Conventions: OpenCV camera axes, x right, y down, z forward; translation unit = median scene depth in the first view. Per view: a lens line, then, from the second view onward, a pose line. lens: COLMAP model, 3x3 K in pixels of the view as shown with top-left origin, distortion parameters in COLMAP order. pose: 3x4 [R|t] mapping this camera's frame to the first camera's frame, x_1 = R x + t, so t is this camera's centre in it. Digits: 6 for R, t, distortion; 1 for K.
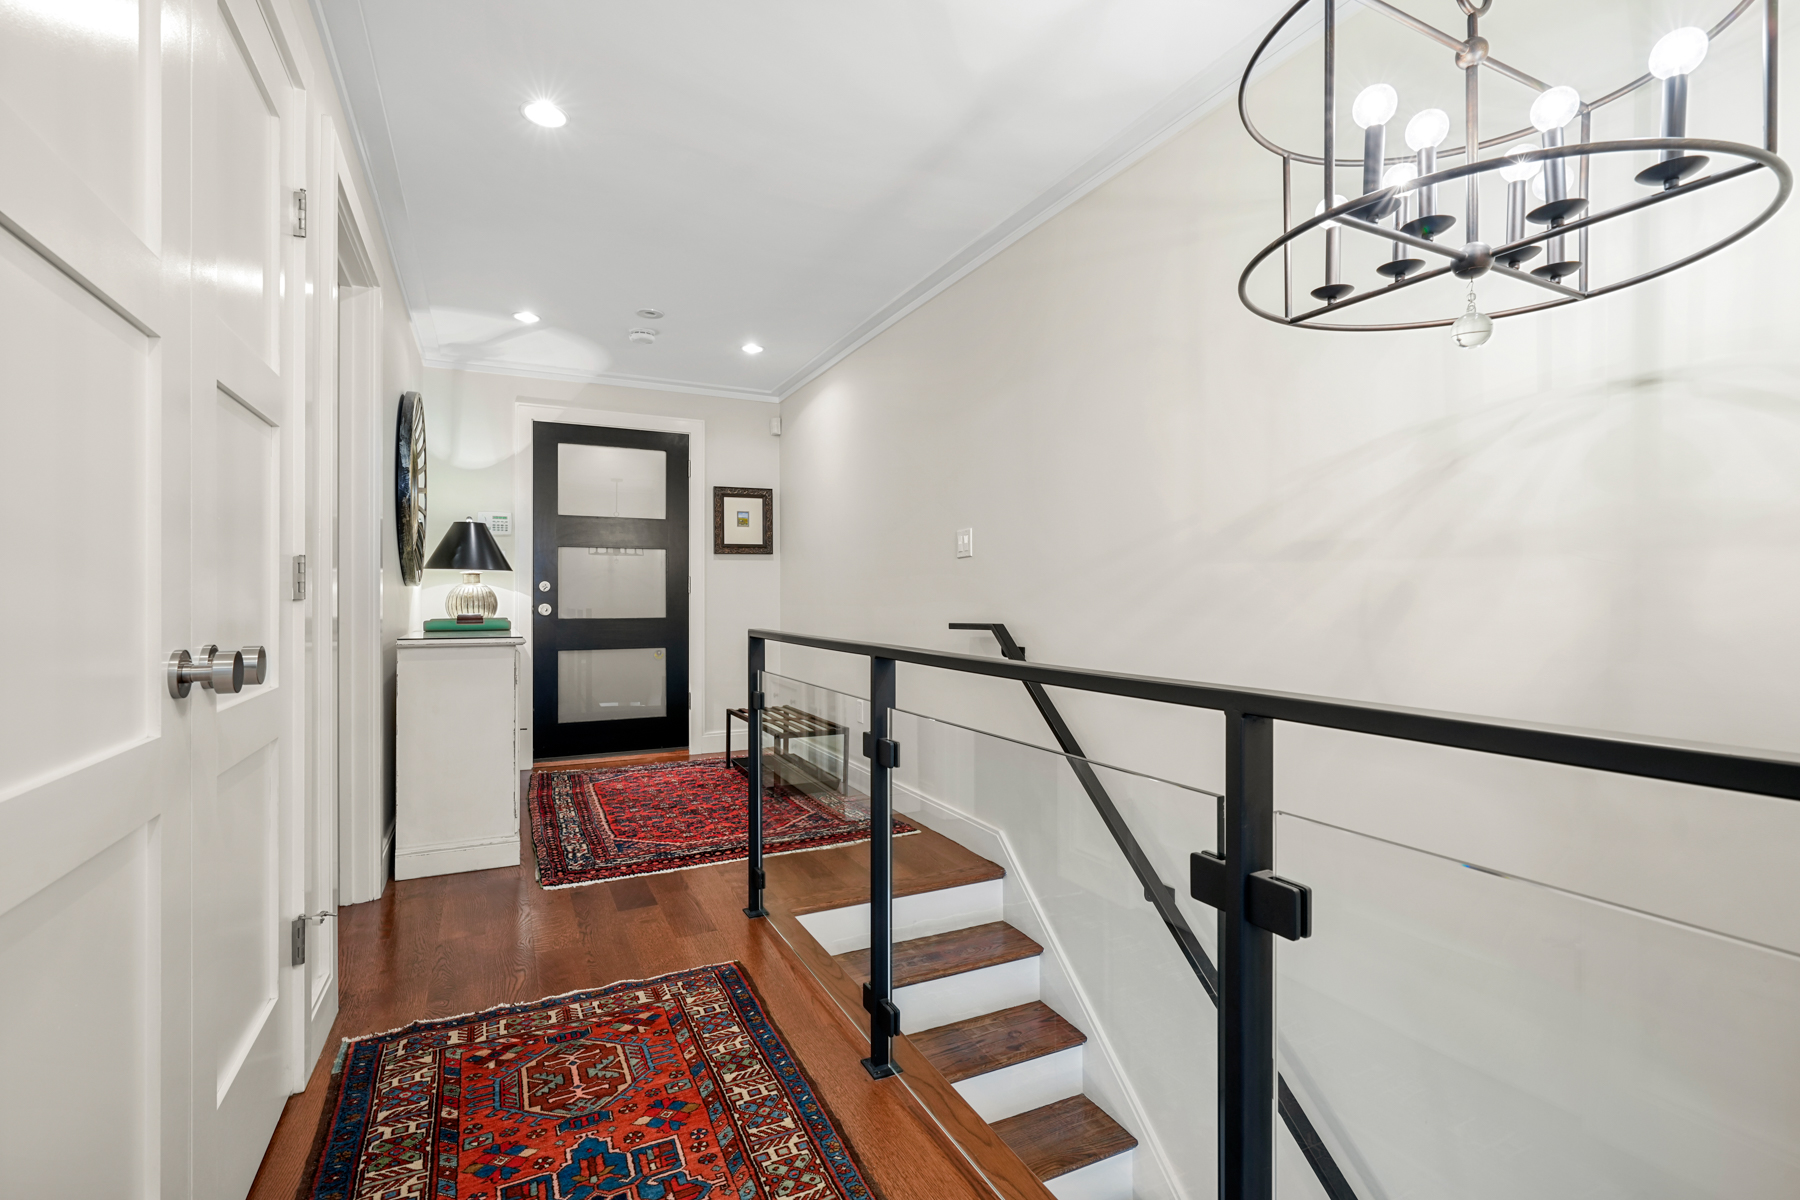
lens RADIAL K [[813.6, 0, 899.1], [0, 813.6, 599.6], [0, 0, 1]] dist [0.001452, -0.000466]
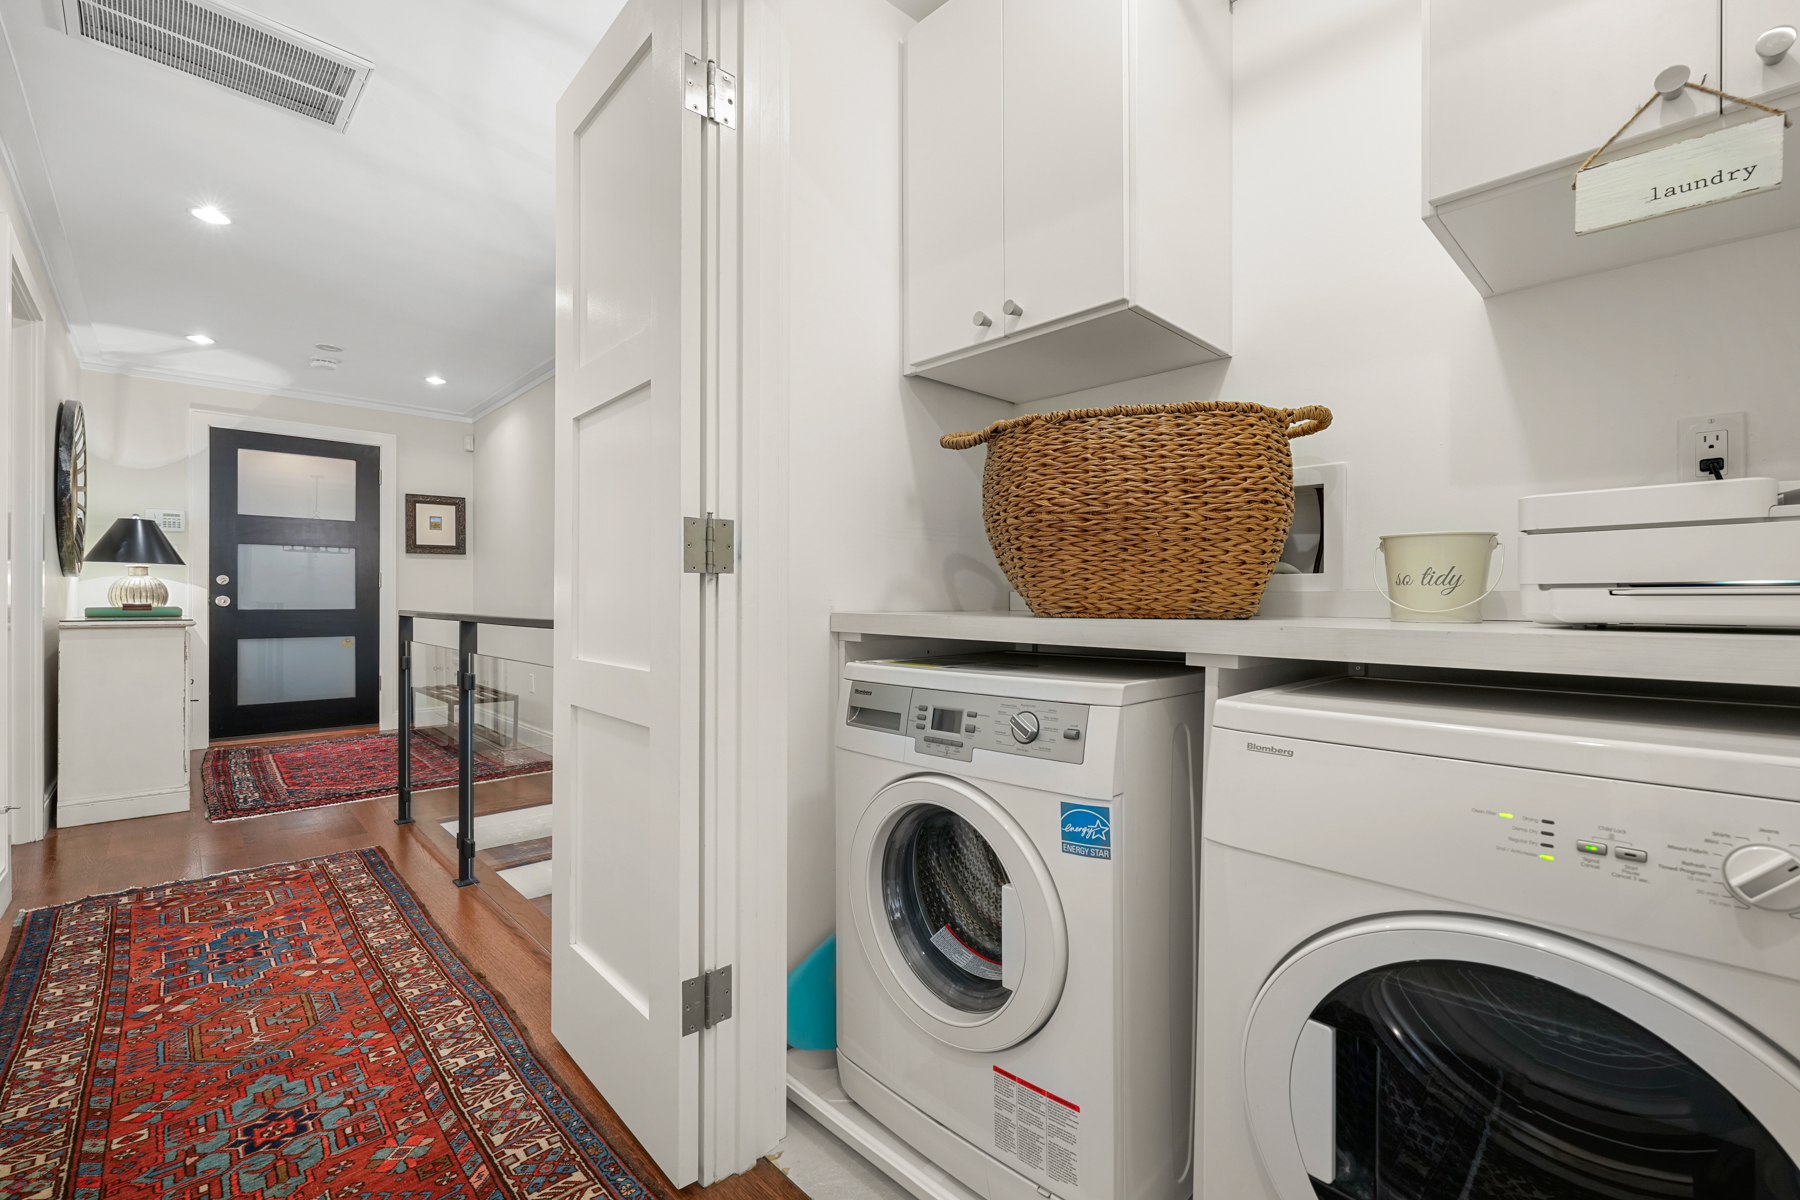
lens RADIAL K [[773.0, 0, 899.0], [0, 773.0, 603.2], [0, 0, 1]] dist [0.002605, 0.001402]
pose [[0.956983, 0.002551, 0.290132, 0.160772], [-0.002740, 0.999996, 0.000243, 0.015195], [-0.290130, -0.001028, 0.956987, -0.315421]]
